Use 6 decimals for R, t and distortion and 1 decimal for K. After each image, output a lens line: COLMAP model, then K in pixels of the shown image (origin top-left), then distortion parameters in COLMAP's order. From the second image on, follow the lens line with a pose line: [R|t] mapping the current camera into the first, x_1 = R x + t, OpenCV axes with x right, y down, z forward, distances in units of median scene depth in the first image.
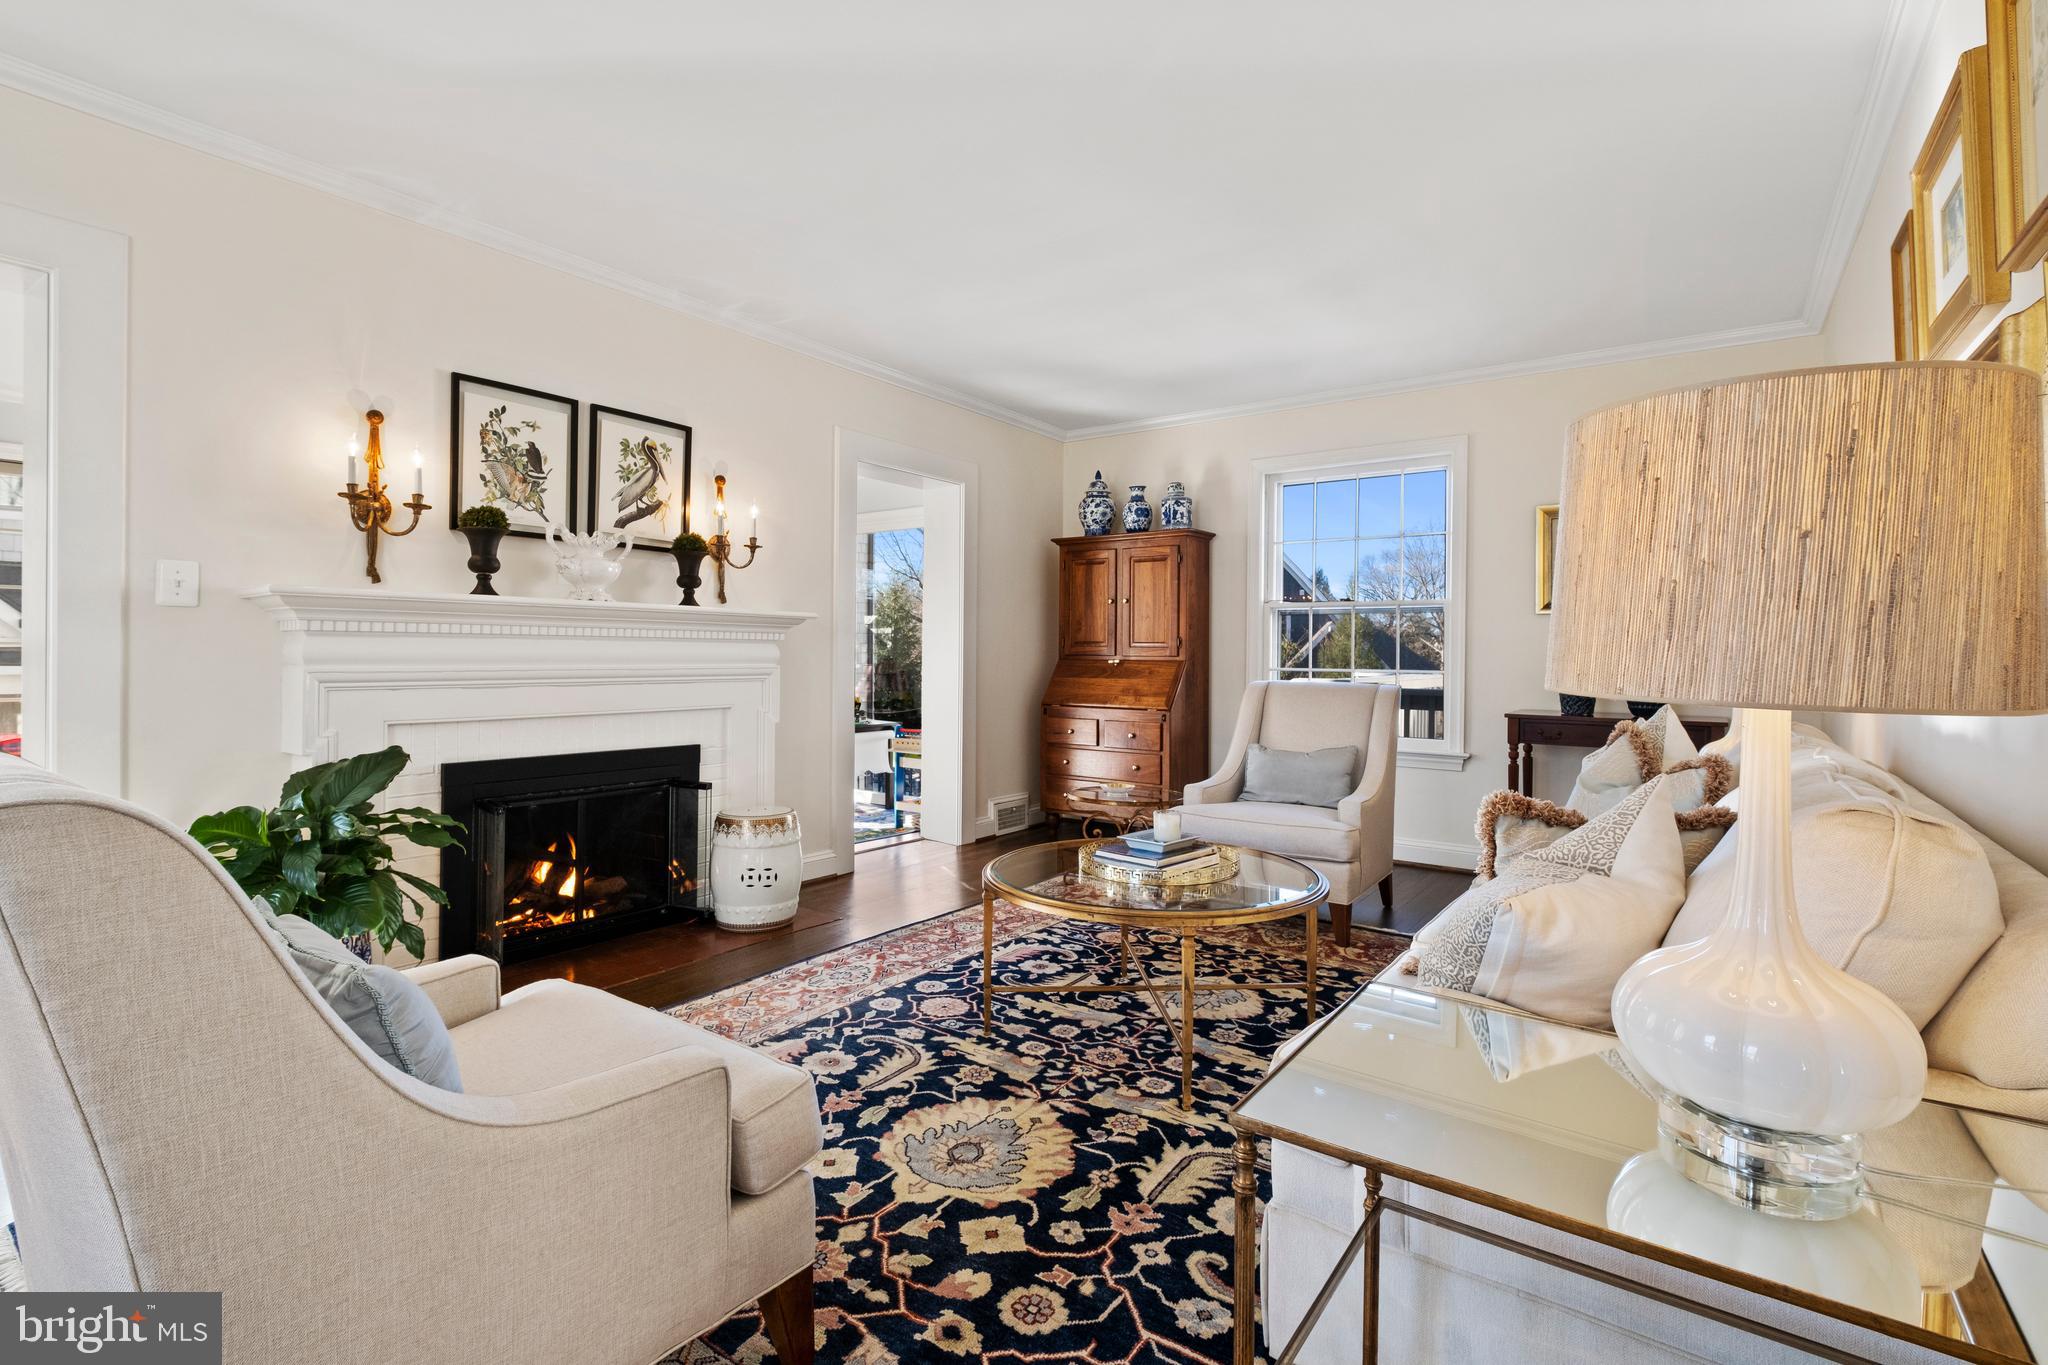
lens RADIAL K [[941.0, 0, 1031.5], [0, 941.0, 647.8], [0, 0, 1]] dist [0.013552, 0.000186]
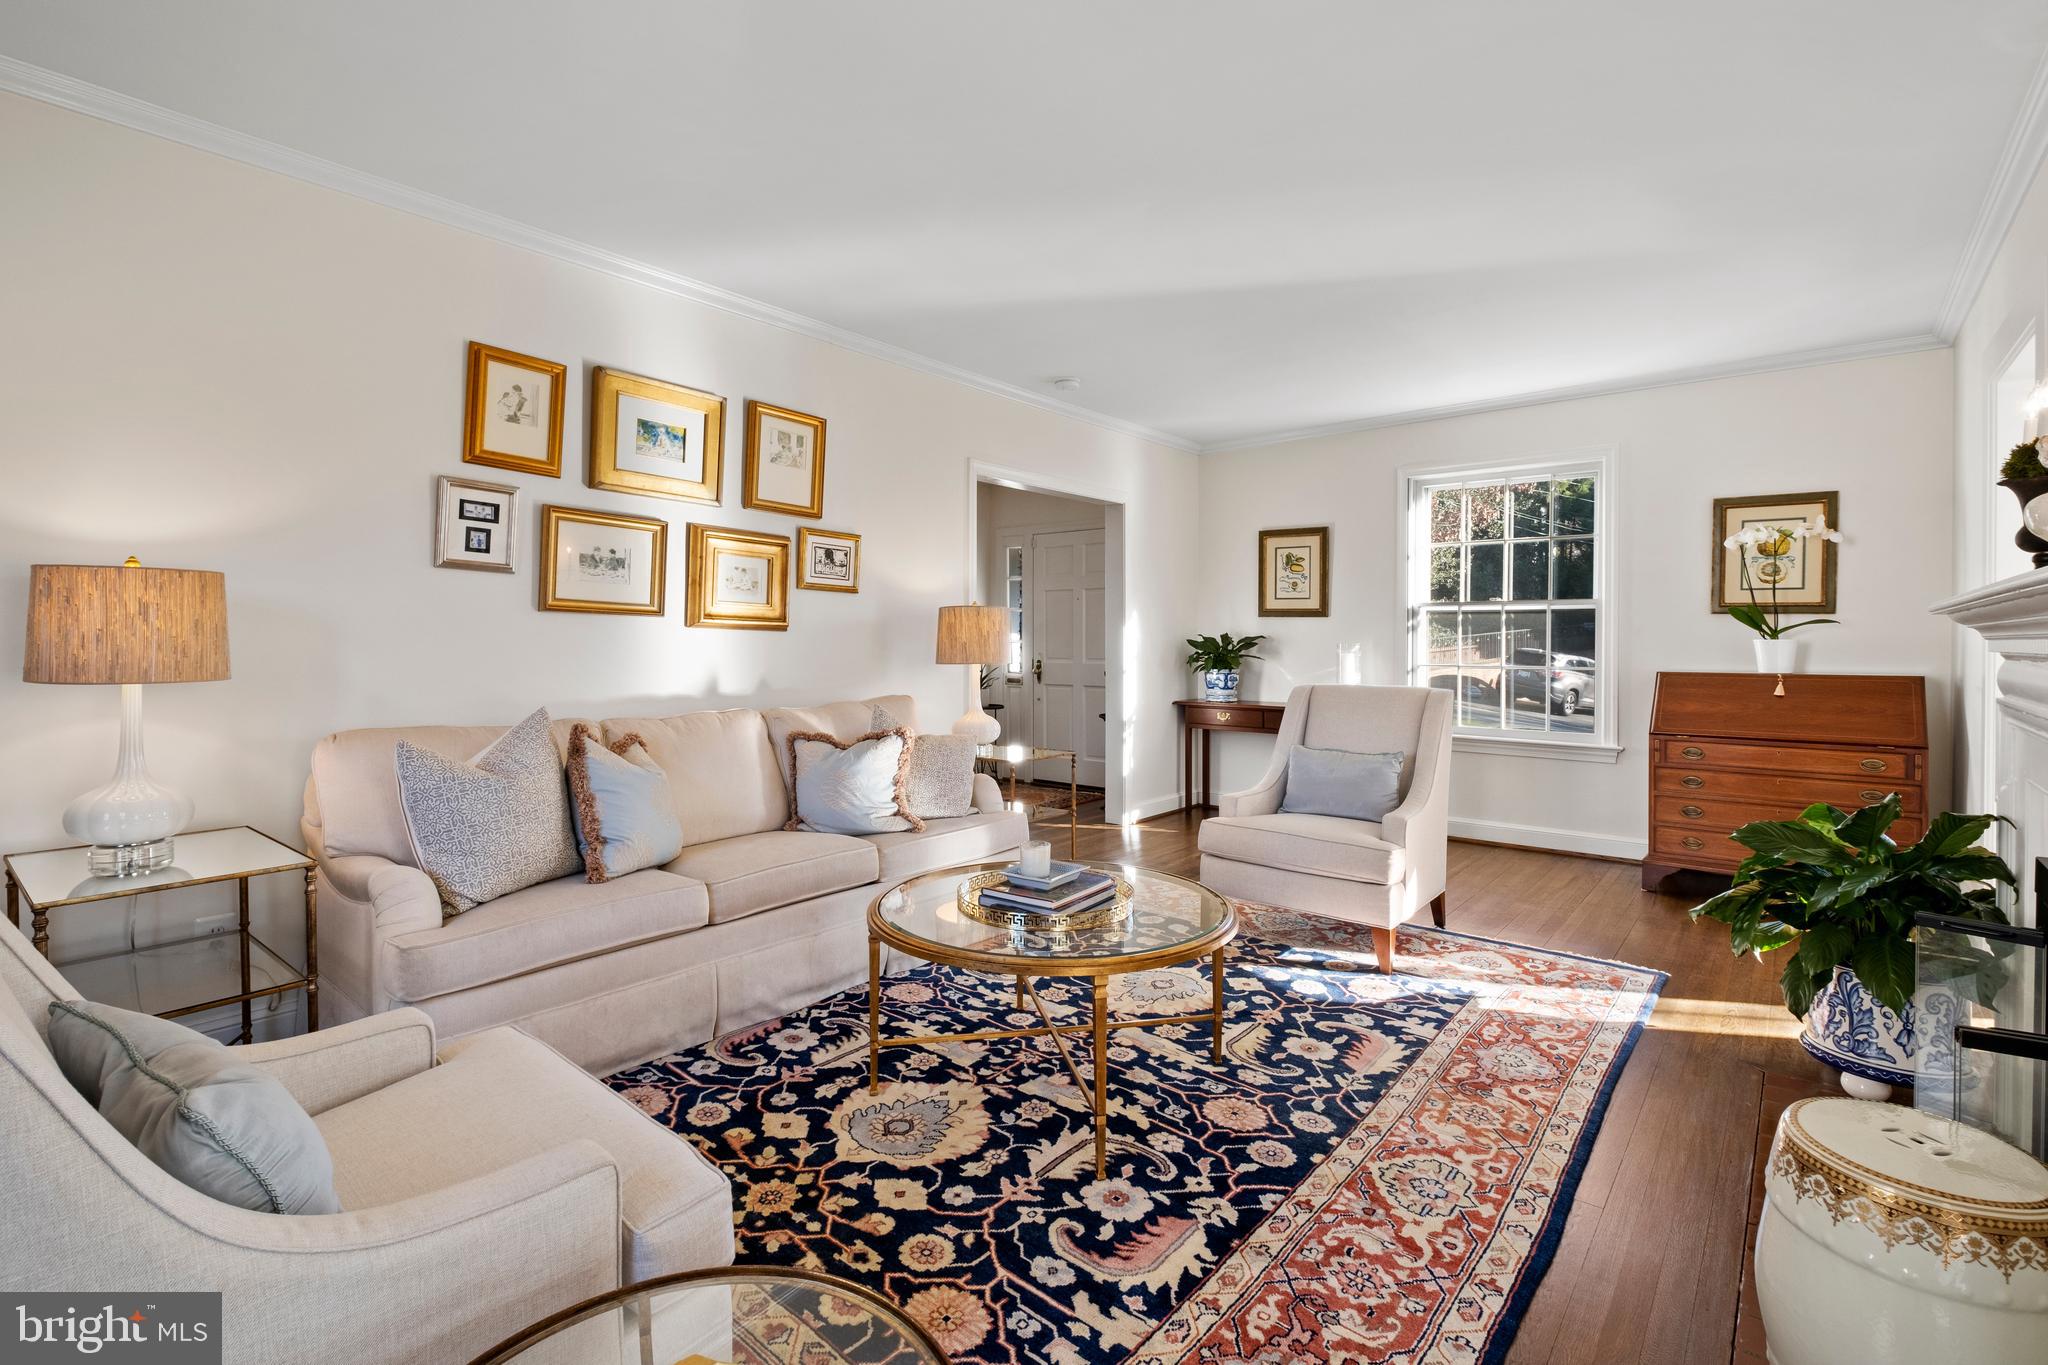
lens RADIAL K [[941.0, 0, 1031.5], [0, 941.0, 647.8], [0, 0, 1]] dist [0.013552, 0.000186]
pose [[-0.997039, -0.009664, 0.076284, 0.022869], [-0.009394, 0.999948, 0.003894, -0.019187], [-0.076318, 0.003166, -0.997078, 1.779186]]
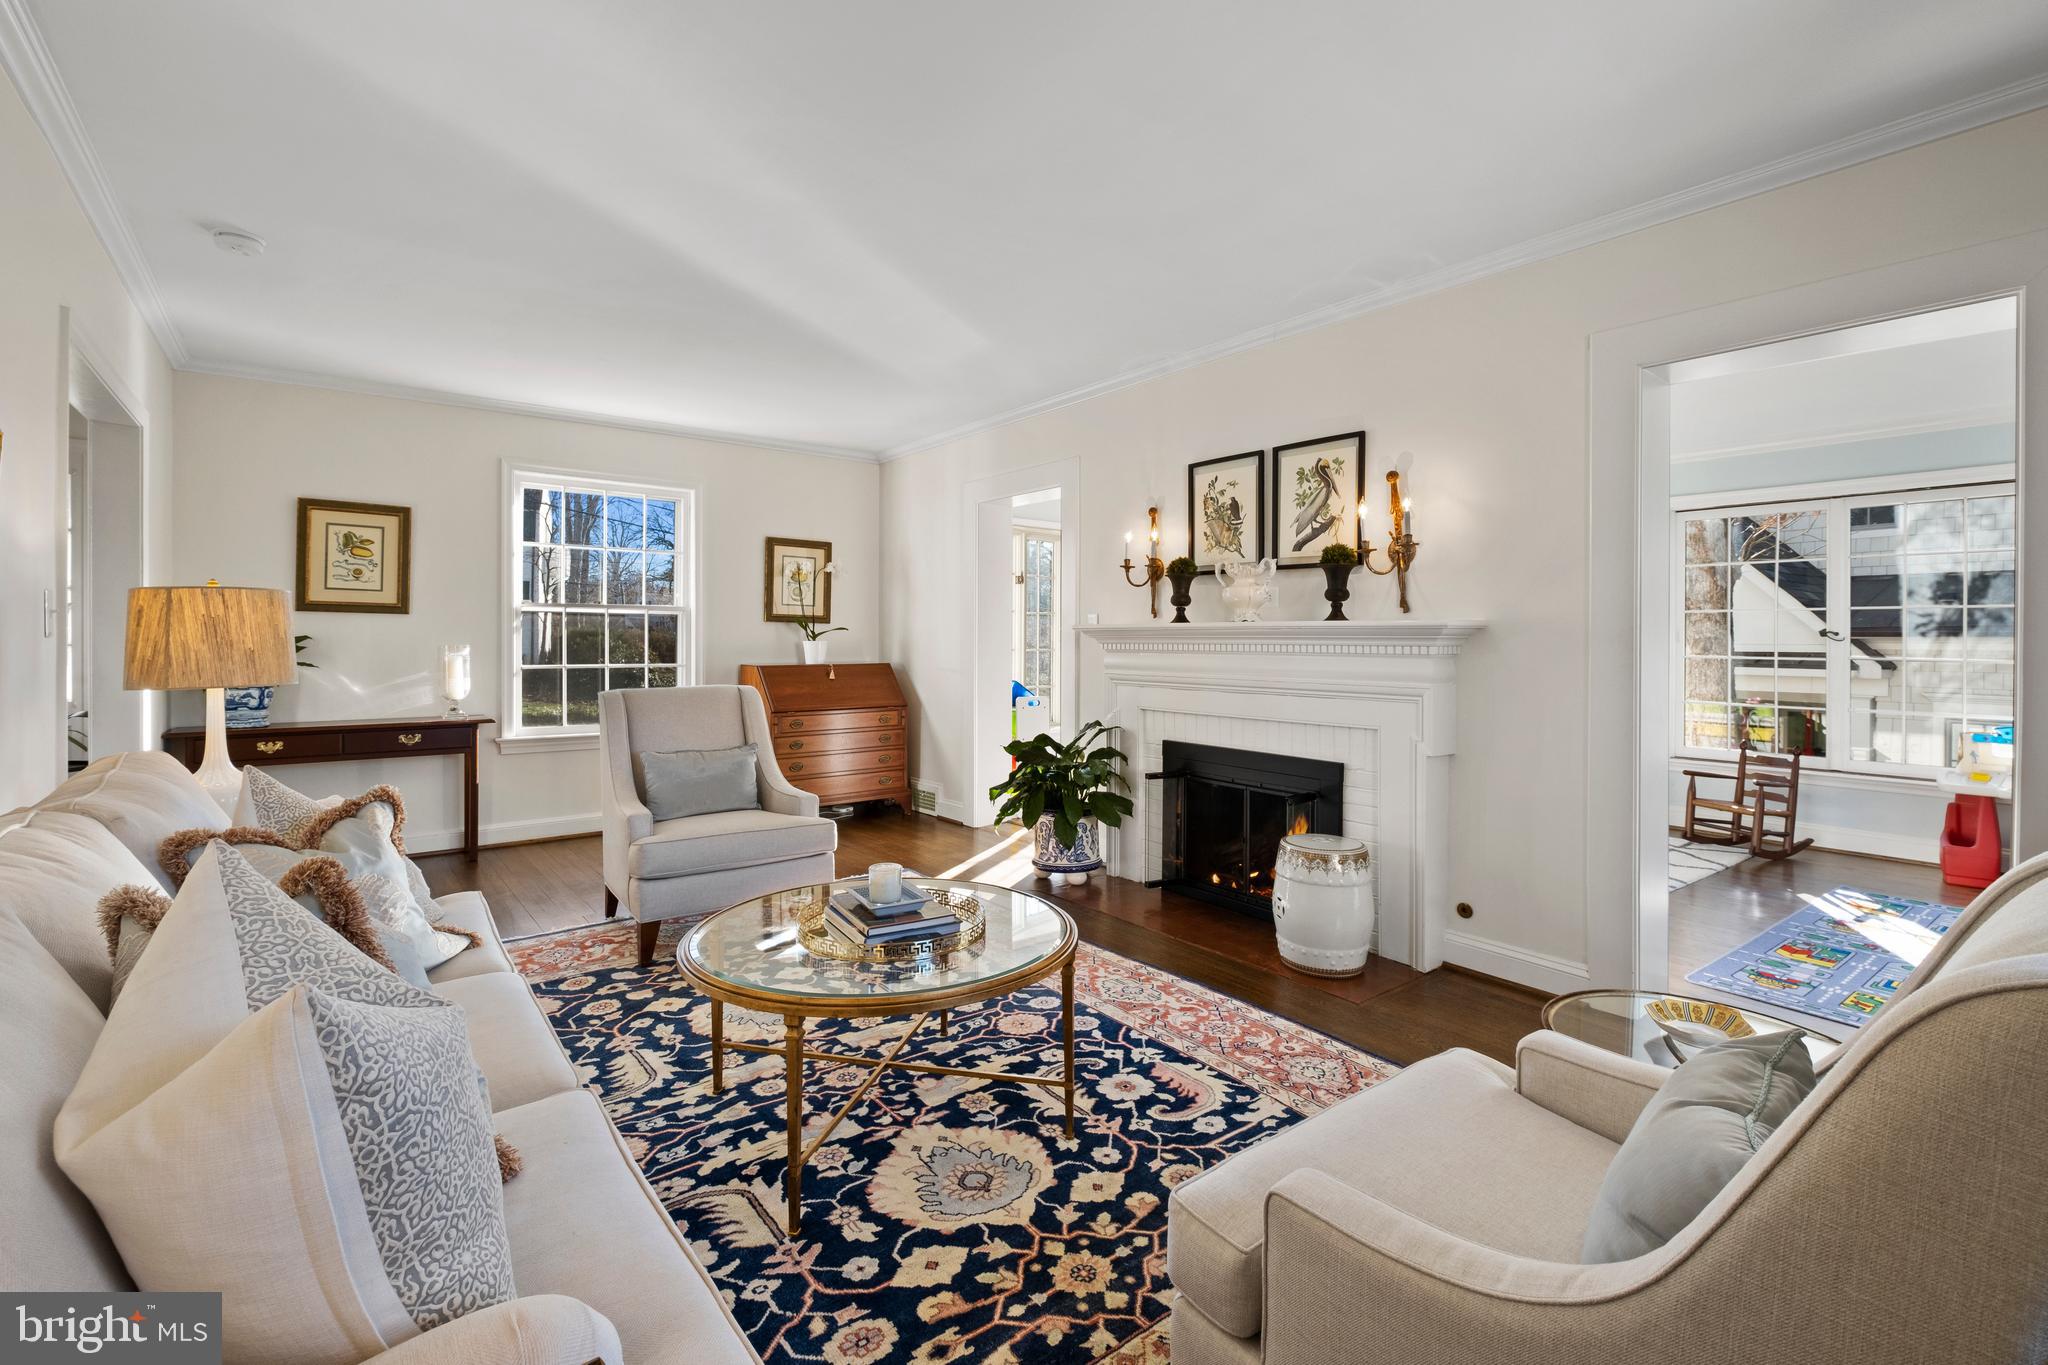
lens RADIAL K [[907.8, 0, 1030.2], [0, 907.8, 645.8], [0, 0, 1]] dist [0.002804, -0.000201]
pose [[-0.278327, -0.000806, -0.960486, 0.820767], [0.001789, 0.999997, -0.001357, -0.021946], [0.960485, -0.002096, -0.278325, 1.251886]]
